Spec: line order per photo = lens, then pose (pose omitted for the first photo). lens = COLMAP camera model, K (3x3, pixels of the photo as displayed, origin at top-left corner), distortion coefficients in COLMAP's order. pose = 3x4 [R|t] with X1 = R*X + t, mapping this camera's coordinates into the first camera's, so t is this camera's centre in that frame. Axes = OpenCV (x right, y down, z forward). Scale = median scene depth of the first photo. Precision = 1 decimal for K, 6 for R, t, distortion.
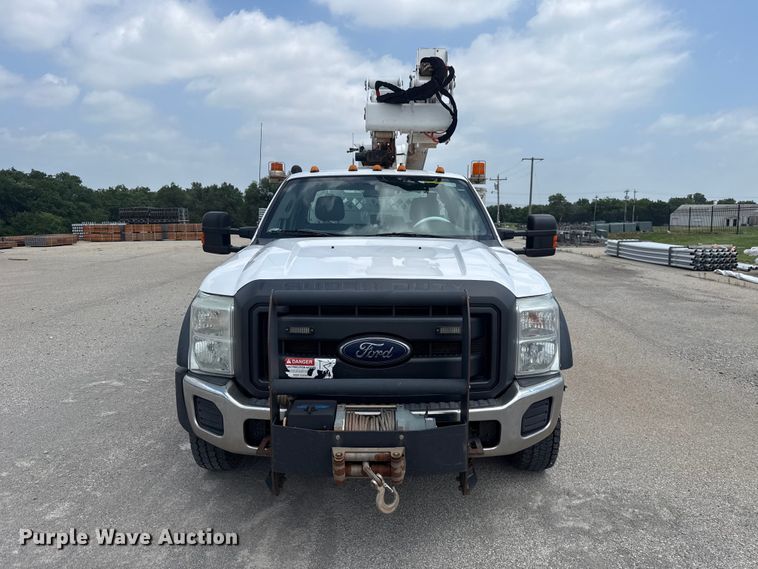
lens RADIAL K [[542.1, 0, 365.0], [0, 542.1, 285.1], [0, 0, 1]] dist [0.029605, -0.041734]
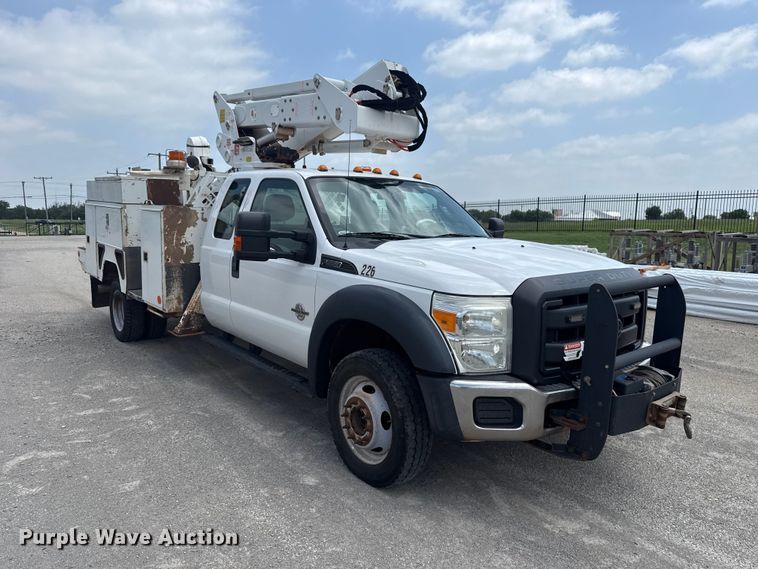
lens RADIAL K [[542.1, 0, 379.4], [0, 542.1, 286.0], [0, 0, 1]] dist [0.029605, -0.041734]
pose [[0.754269, -0.073278, 0.652464, -0.668447], [0.071059, 0.997026, 0.029829, -0.028525], [-0.652709, 0.023864, 0.757233, 0.219244]]
